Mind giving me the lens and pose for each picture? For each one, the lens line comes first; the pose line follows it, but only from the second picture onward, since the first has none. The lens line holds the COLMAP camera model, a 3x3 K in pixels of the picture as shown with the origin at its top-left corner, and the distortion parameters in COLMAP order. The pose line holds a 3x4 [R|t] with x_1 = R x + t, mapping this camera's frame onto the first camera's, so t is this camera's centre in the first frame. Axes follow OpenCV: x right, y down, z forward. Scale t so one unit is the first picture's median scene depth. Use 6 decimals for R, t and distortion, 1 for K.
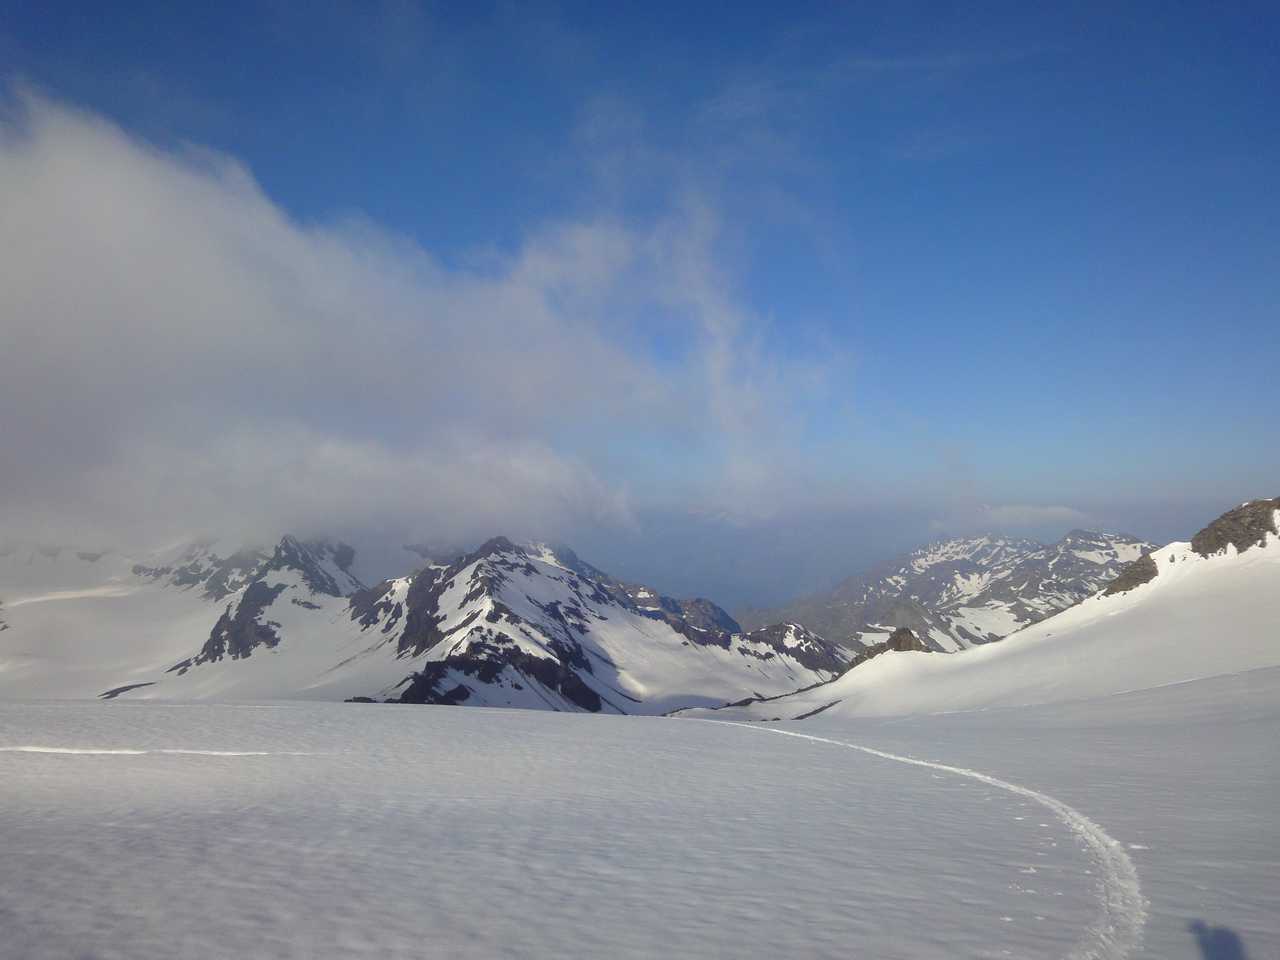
lens RADIAL K [[910.1, 0, 640.2], [0, 910.1, 478.9], [0, 0, 1]] dist [-0.033630, 0.005290]
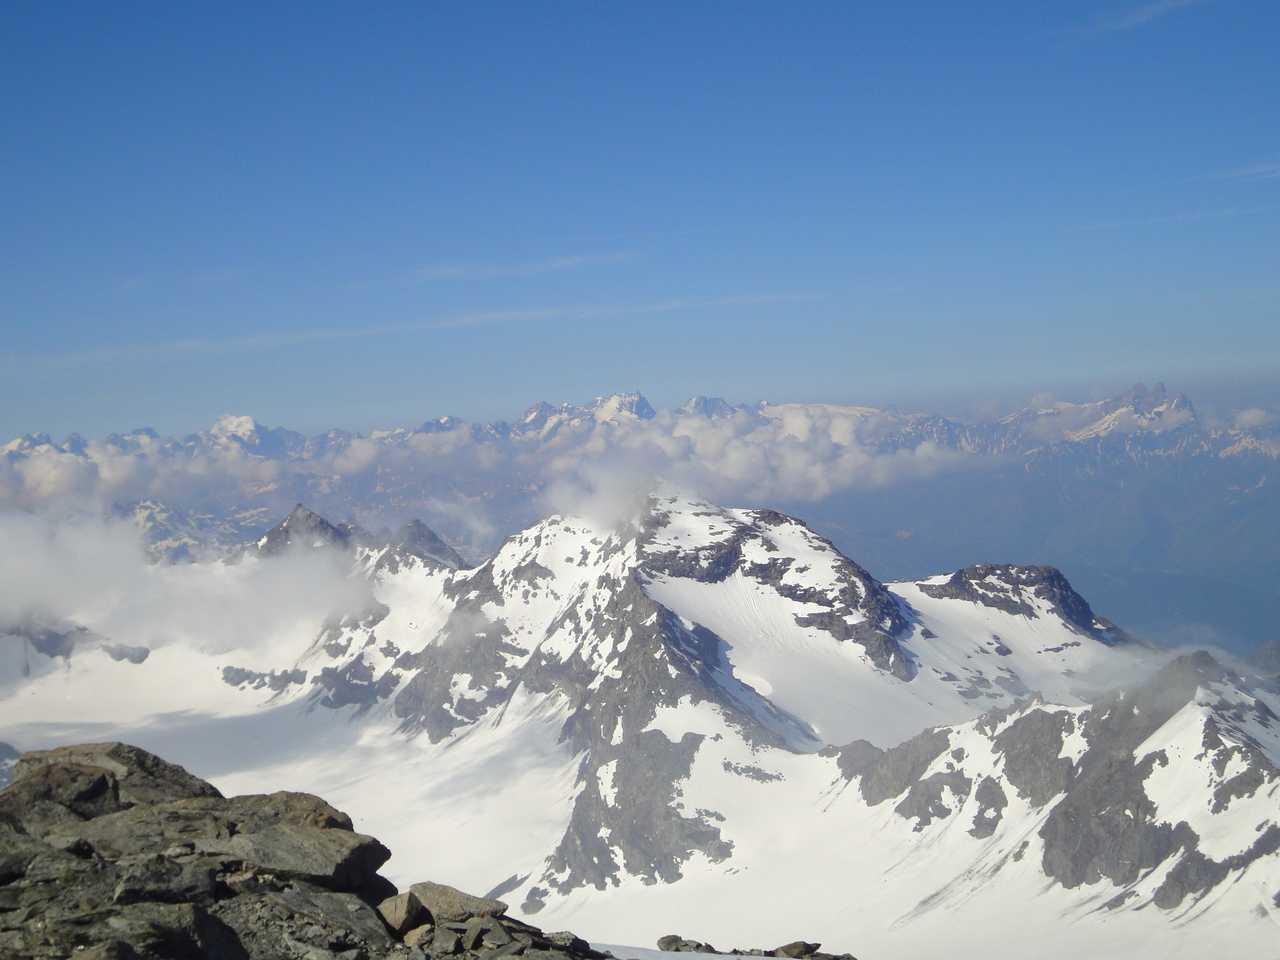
lens RADIAL K [[2036.3, 0, 636.1], [0, 2036.3, 472.4], [0, 0, 1]] dist [0.007448, 0.000000]
pose [[0.990053, -0.051282, -0.131013, -0.271459], [0.059703, 0.996340, 0.061172, -0.113126], [0.127397, -0.068385, 0.989492, -0.174721]]
